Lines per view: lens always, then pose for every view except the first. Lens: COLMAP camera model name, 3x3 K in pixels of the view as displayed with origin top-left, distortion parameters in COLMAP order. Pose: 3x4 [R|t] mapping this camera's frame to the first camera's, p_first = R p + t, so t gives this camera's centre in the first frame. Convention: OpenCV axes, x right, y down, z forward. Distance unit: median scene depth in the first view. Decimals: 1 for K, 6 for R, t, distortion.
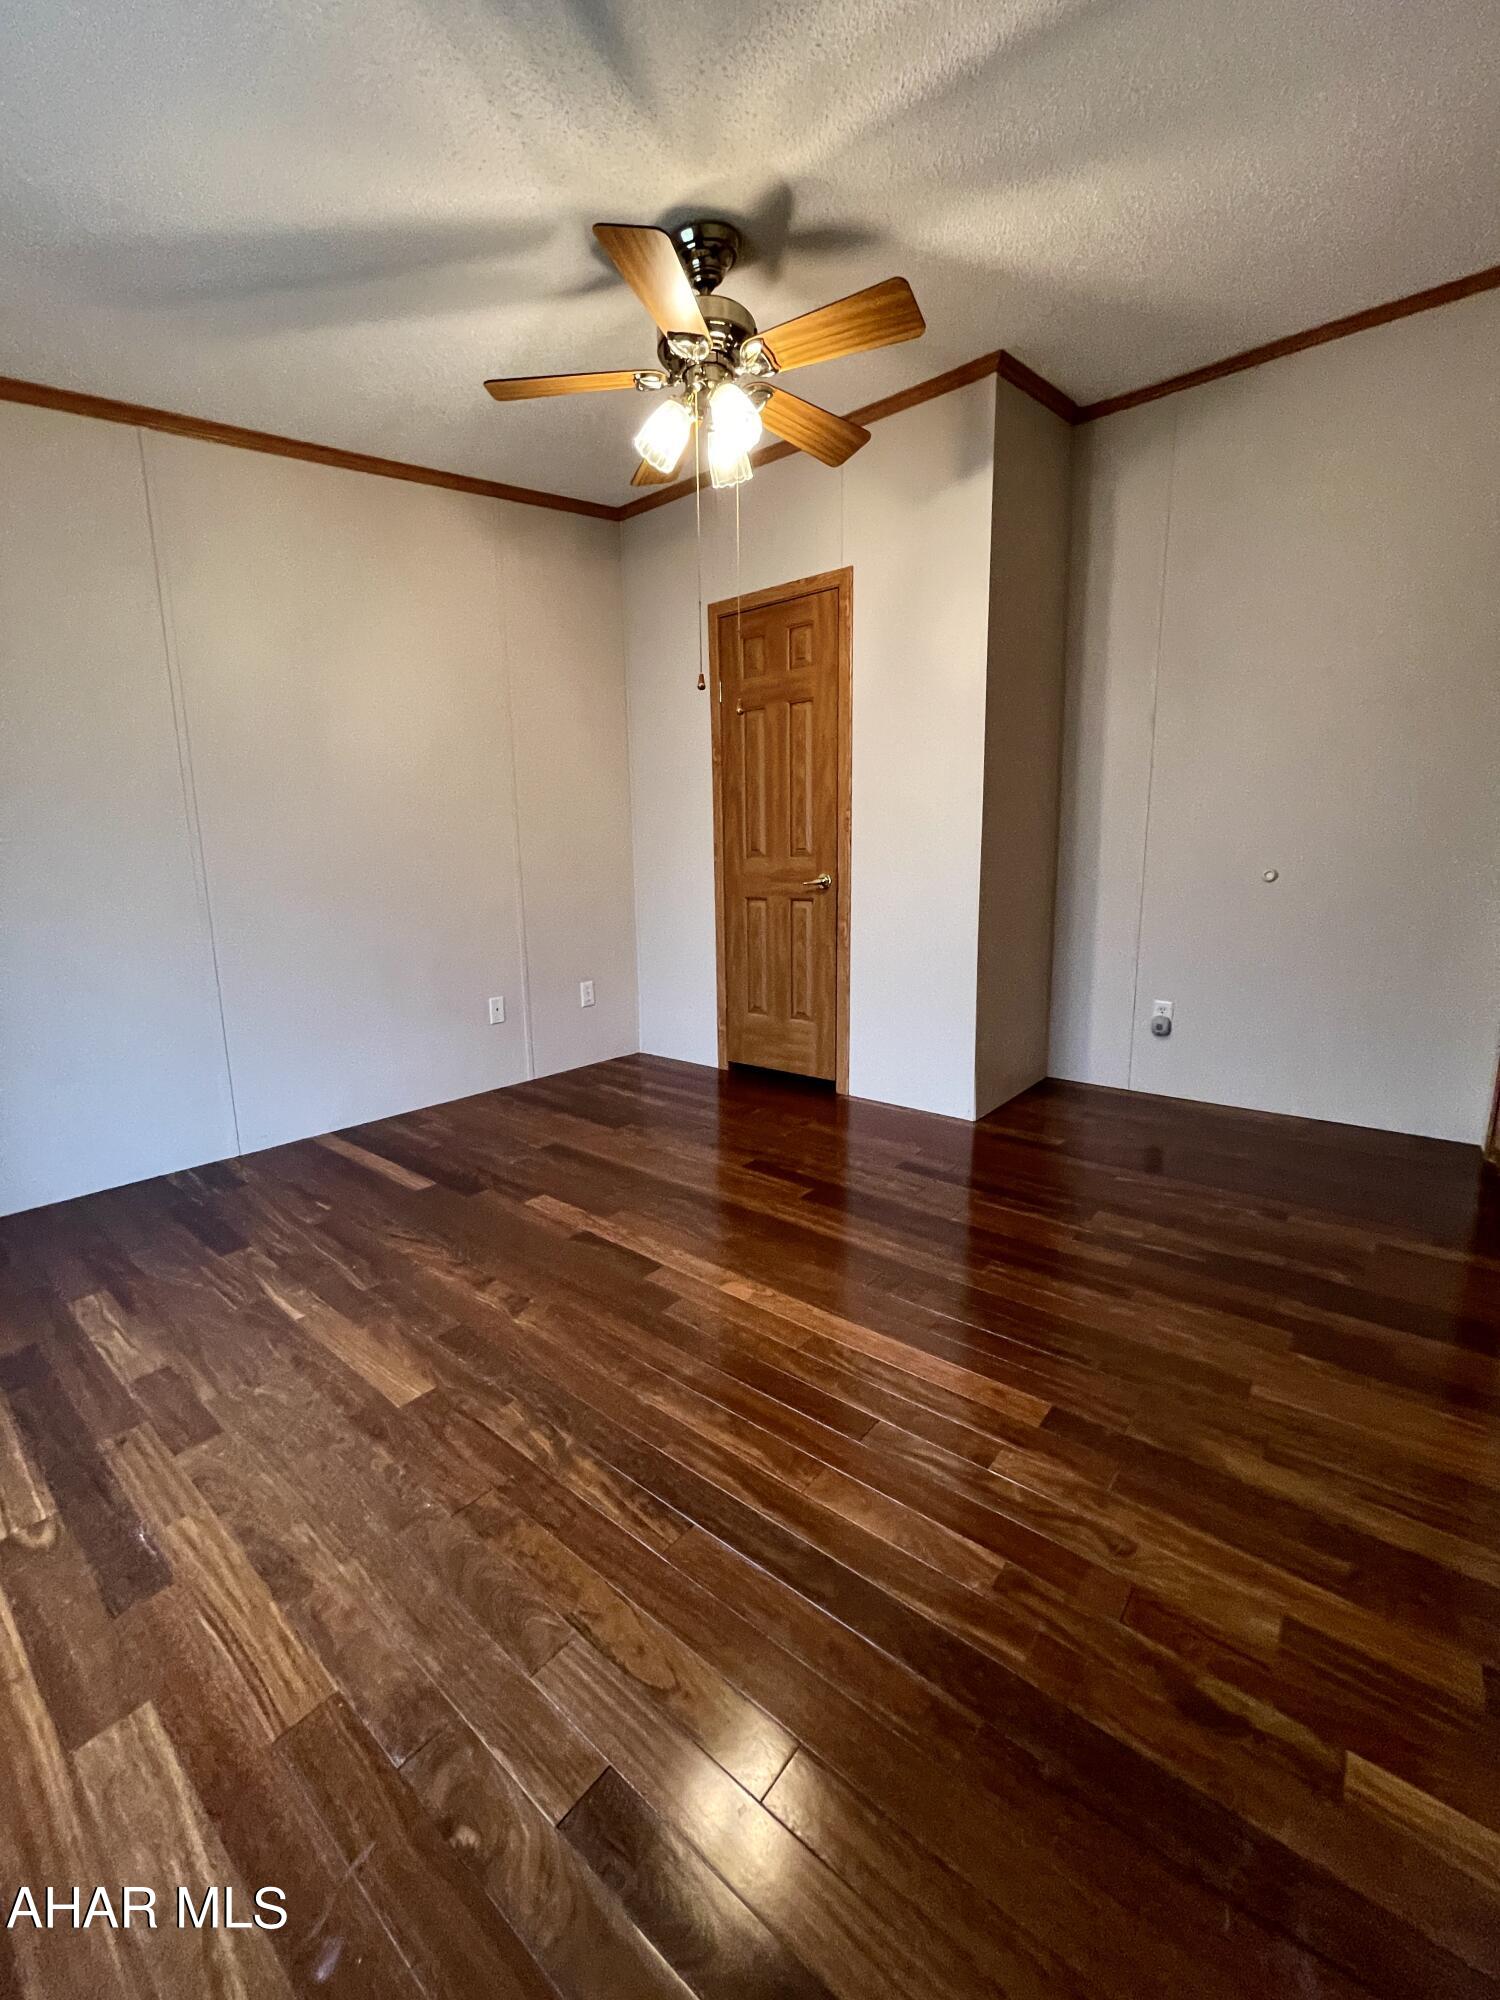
lens RADIAL K [[804.5, 0, 746.6], [0, 804.5, 995.2], [0, 0, 1]] dist [-0.002269, -0.000150]
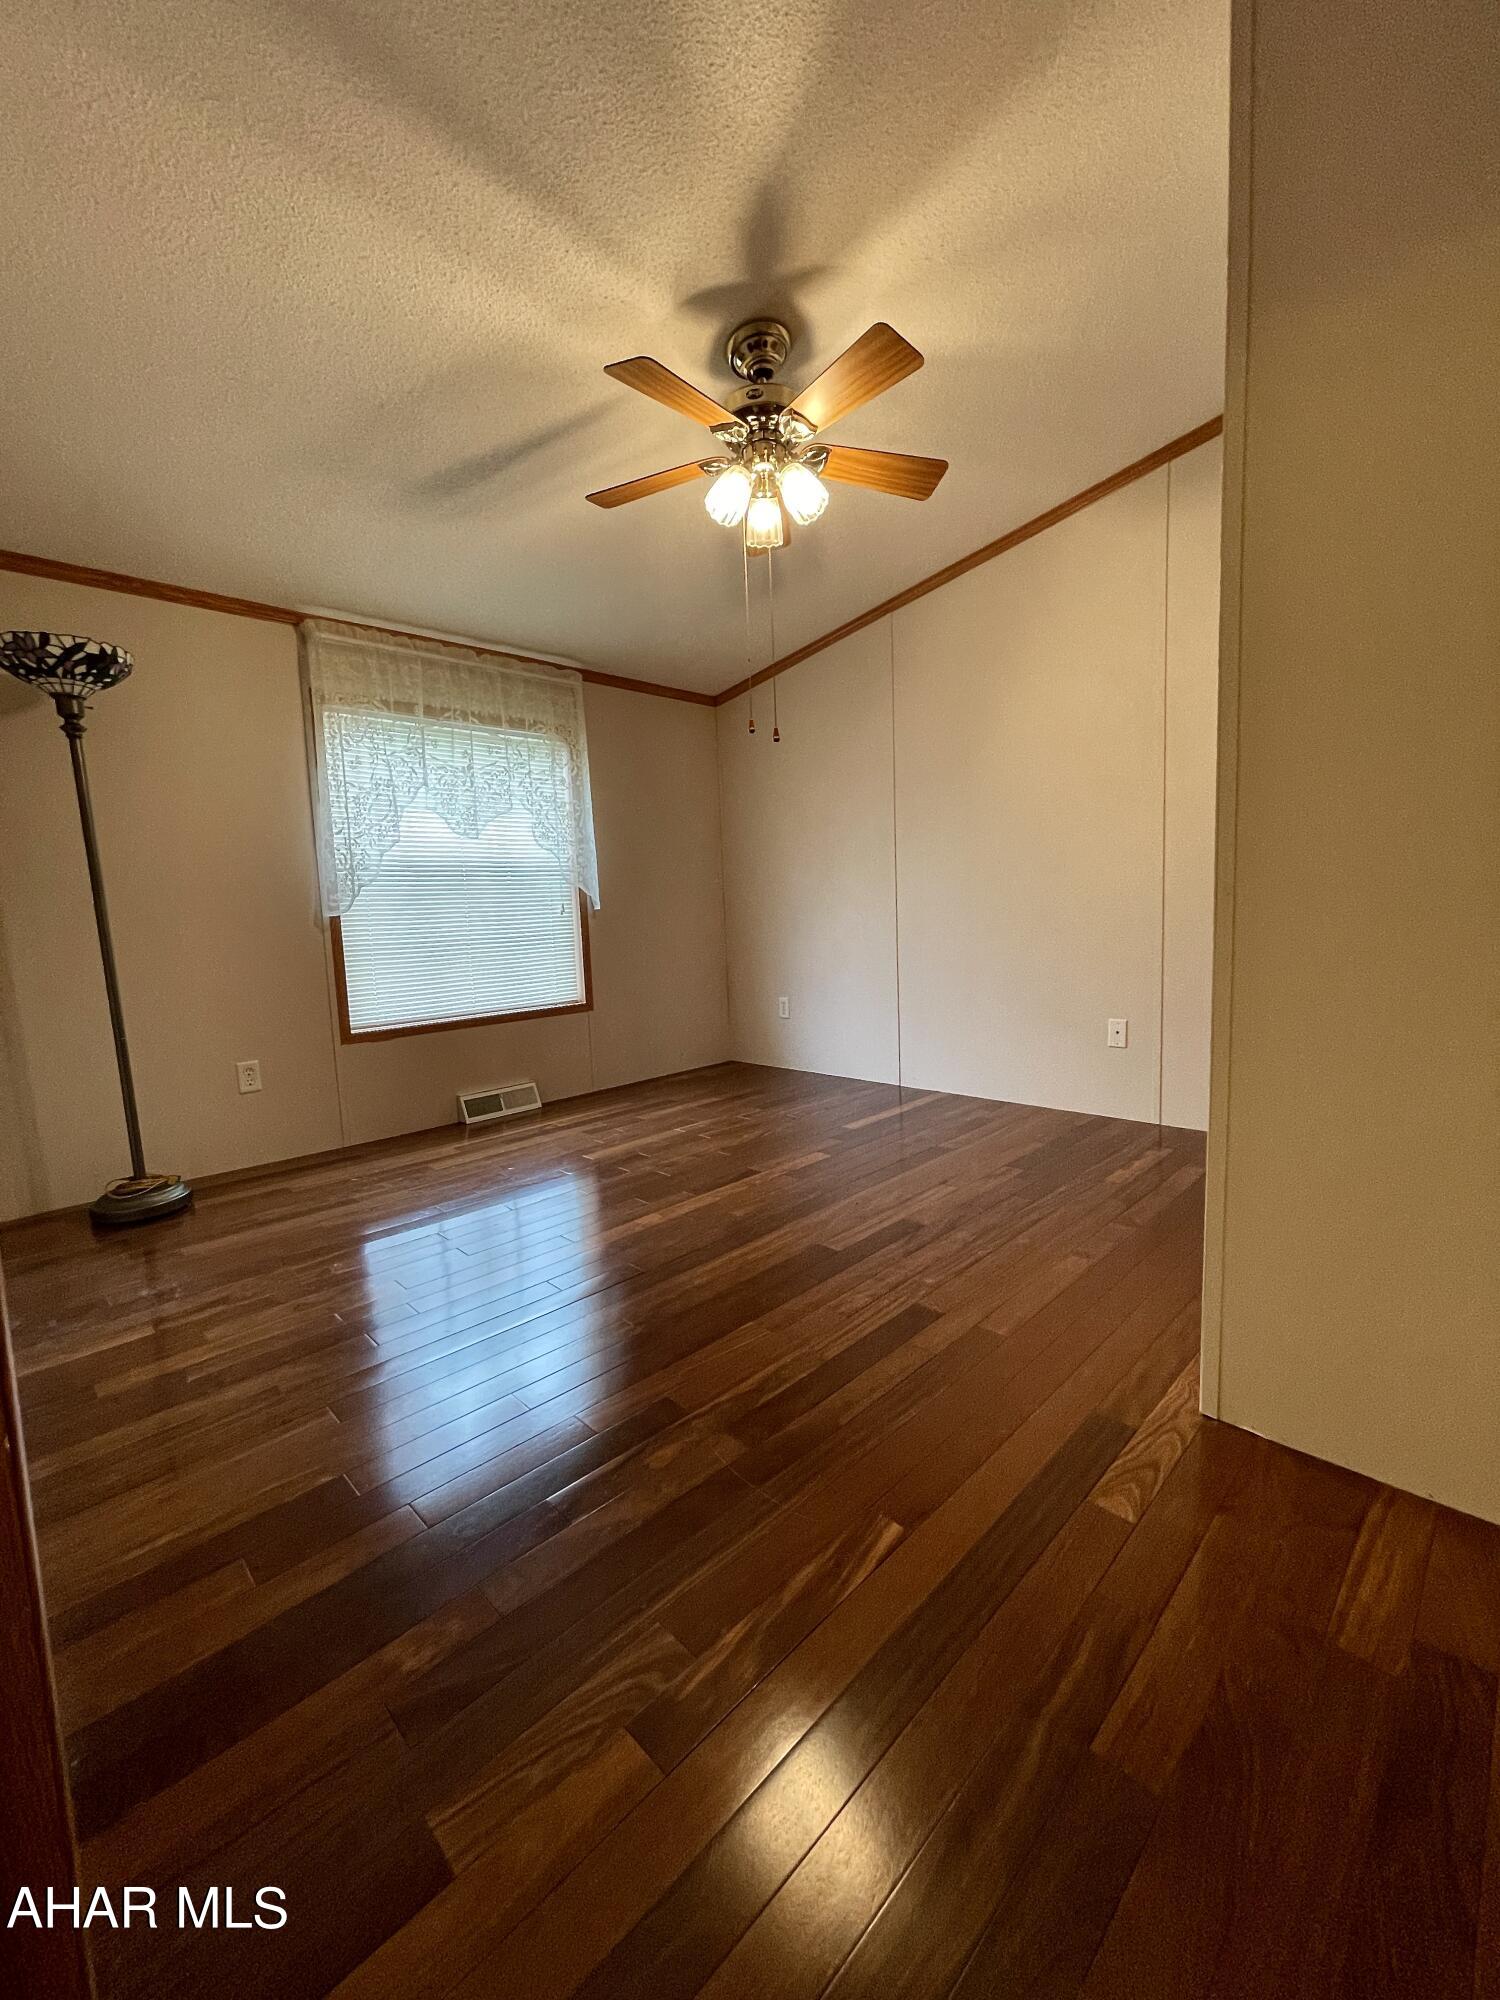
lens RADIAL K [[804.5, 0, 748.8], [0, 804.5, 1001.7], [0, 0, 1]] dist [-0.002269, -0.000150]
pose [[-0.092380, 0.134700, -0.986571, 1.172200], [-0.126540, 0.981186, 0.145814, -0.180008], [0.987651, 0.138311, -0.073597, 1.177906]]
